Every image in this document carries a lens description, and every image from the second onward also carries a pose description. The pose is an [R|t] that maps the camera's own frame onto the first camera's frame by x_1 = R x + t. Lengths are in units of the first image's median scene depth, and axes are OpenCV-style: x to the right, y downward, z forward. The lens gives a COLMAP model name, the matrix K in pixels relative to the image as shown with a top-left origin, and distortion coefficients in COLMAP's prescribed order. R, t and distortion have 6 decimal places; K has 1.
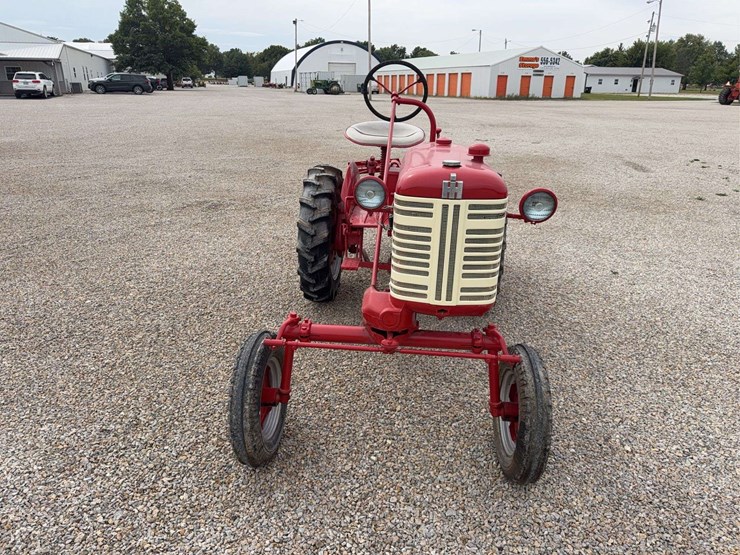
lens RADIAL K [[524.2, 0, 371.0], [0, 524.2, 269.4], [0, 0, 1]] dist [0.013659, -0.031027]
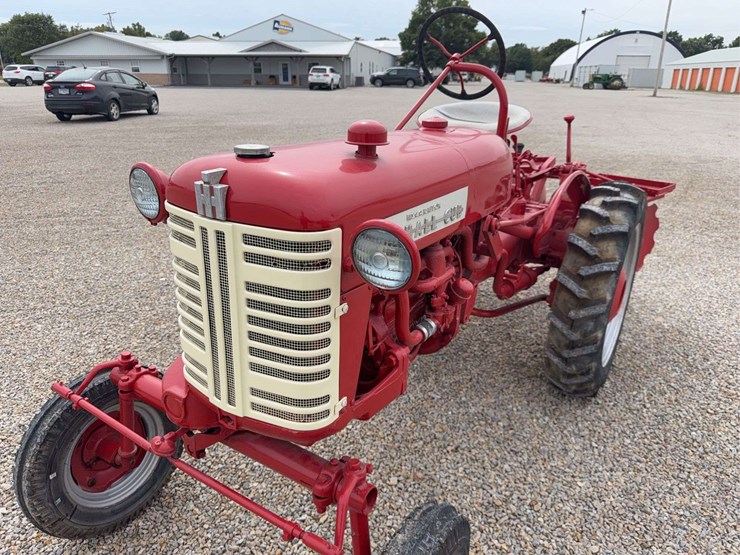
lens RADIAL K [[523.0, 0, 366.1], [0, 523.0, 274.5], [0, 0, 1]] dist [0.003196, -0.023857]
pose [[0.876312, 0.167437, -0.451710, 0.020044], [-0.159583, 0.985609, 0.055749, -0.005094], [0.454544, 0.023232, 0.890421, 0.023754]]
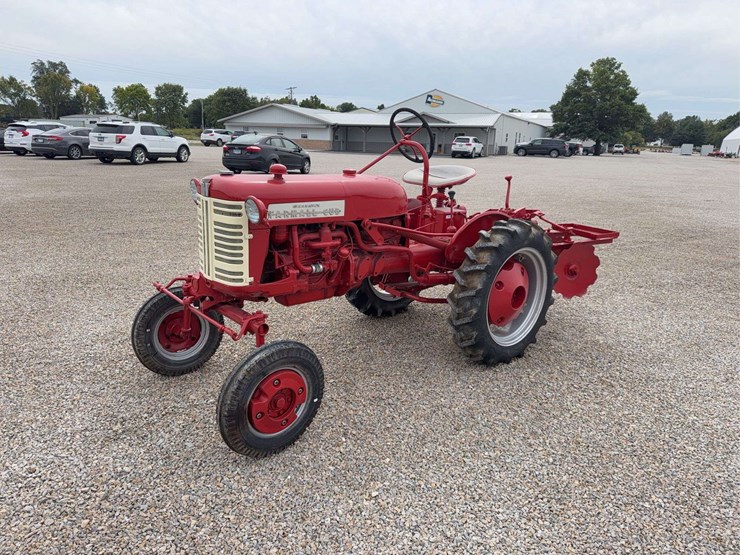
lens RADIAL K [[514.7, 0, 370.9], [0, 514.7, 273.2], [0, 0, 1]] dist [0.050681, -0.074804]
pose [[0.711846, 0.183260, -0.678005, 0.053526], [-0.254934, 0.966938, -0.006302, -0.001656], [0.654433, 0.177333, 0.735031, 0.012957]]
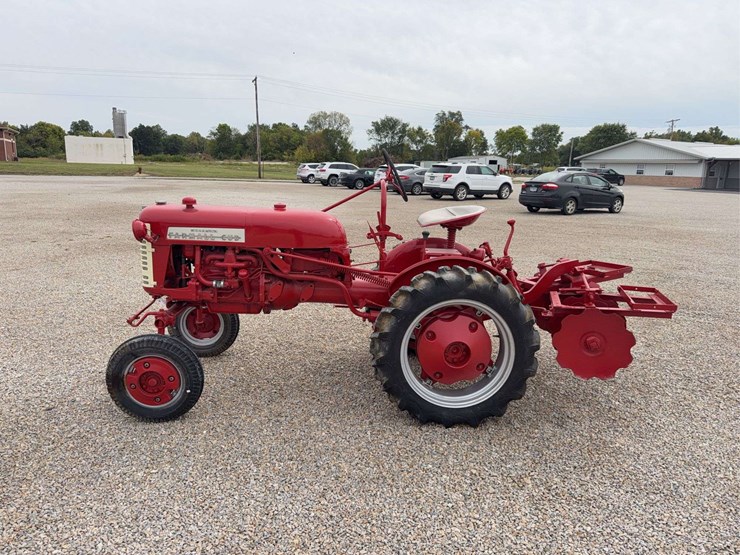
lens RADIAL K [[526.6, 0, 370.6], [0, 526.6, 270.7], [0, 0, 1]] dist [-0.001870, -0.019985]
pose [[0.112317, 0.179023, -0.977413, 0.080216], [-0.349508, 0.927900, 0.129791, -0.018633], [0.930177, 0.327036, 0.166789, 0.057415]]
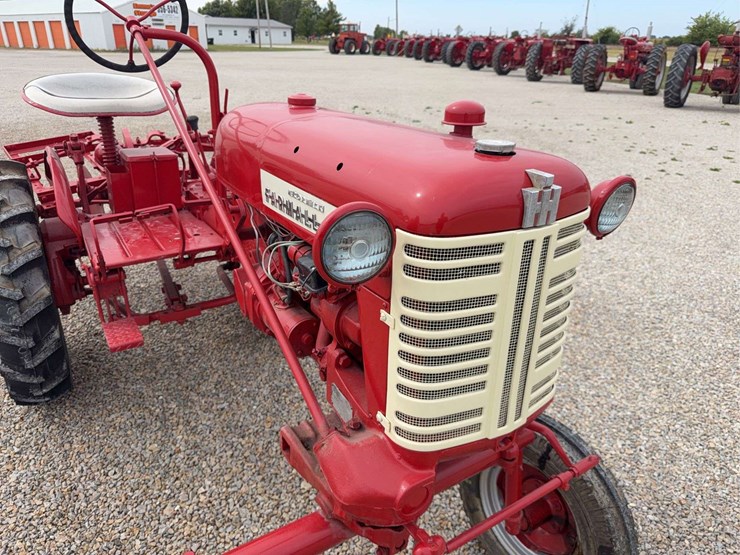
lens RADIAL K [[526.6, 0, 370.6], [0, 526.6, 270.7], [0, 0, 1]] dist [-0.001870, -0.019985]
pose [[0.793242, -0.238000, 0.560467, -0.008694], [0.191602, 0.971254, 0.141261, -0.007263], [-0.577976, -0.004667, 0.816040, 0.027318]]
